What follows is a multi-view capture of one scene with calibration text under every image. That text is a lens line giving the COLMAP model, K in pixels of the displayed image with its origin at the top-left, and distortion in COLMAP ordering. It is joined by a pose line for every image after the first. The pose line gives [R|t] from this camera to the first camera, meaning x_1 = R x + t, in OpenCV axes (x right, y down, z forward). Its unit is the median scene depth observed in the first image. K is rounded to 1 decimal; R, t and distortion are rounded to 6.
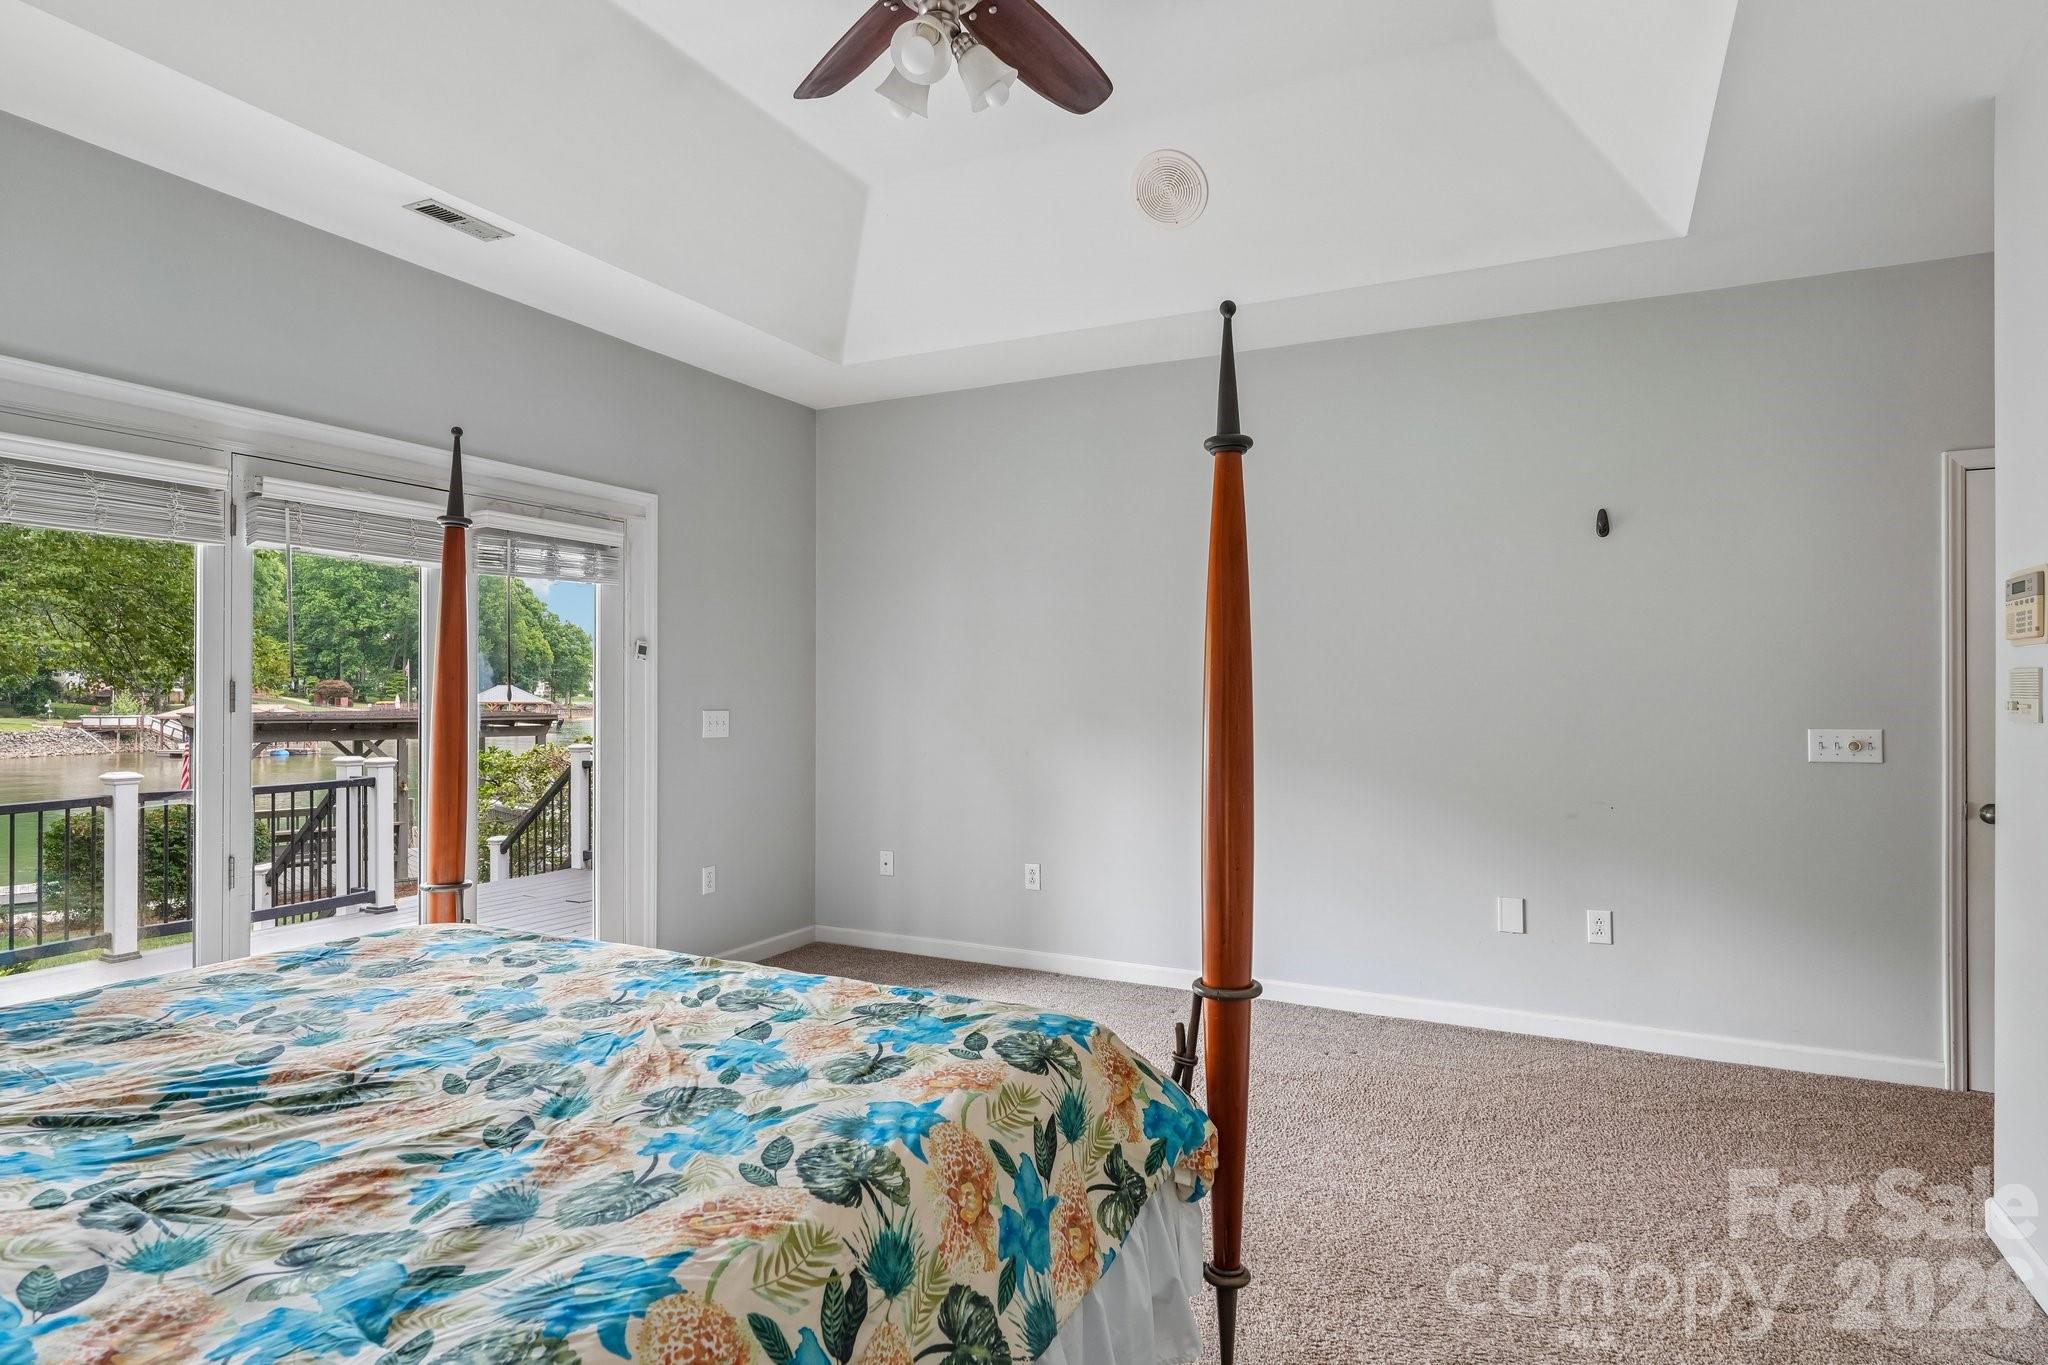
lens RADIAL K [[1135.3, 0, 1028.4], [0, 1135.3, 691.7], [0, 0, 1]] dist [0.002036, 0.000898]
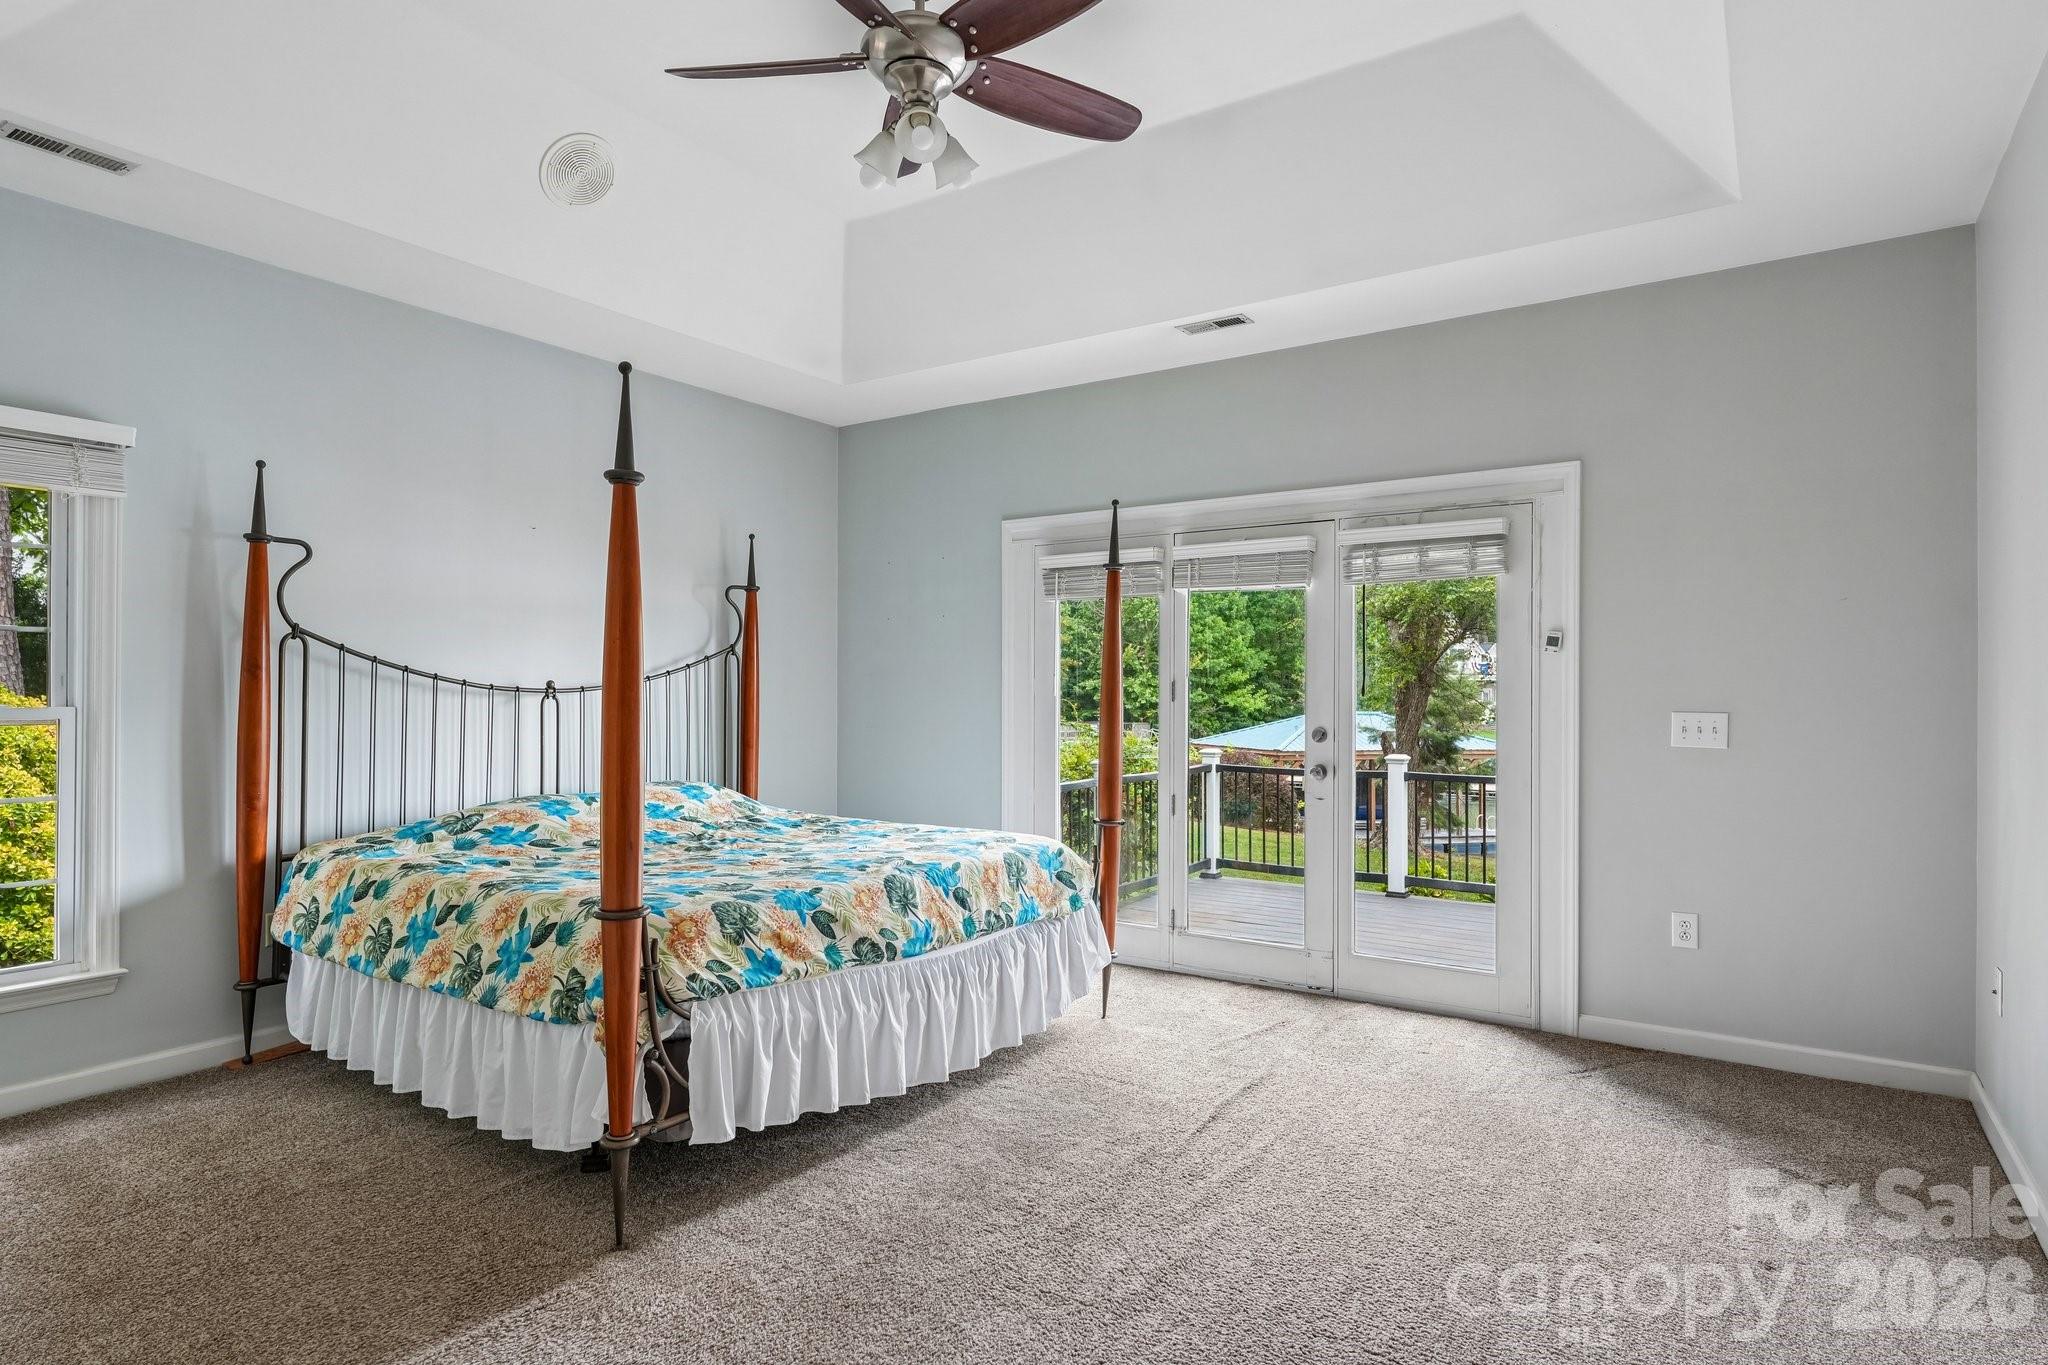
lens RADIAL K [[1135.3, 0, 1028.4], [0, 1135.3, 691.7], [0, 0, 1]] dist [0.002036, 0.000898]
pose [[-0.105984, -0.002701, -0.994364, 0.639995], [-0.001843, 0.999995, -0.002520, 0.005599], [0.994366, 0.001566, -0.105989, 0.749363]]
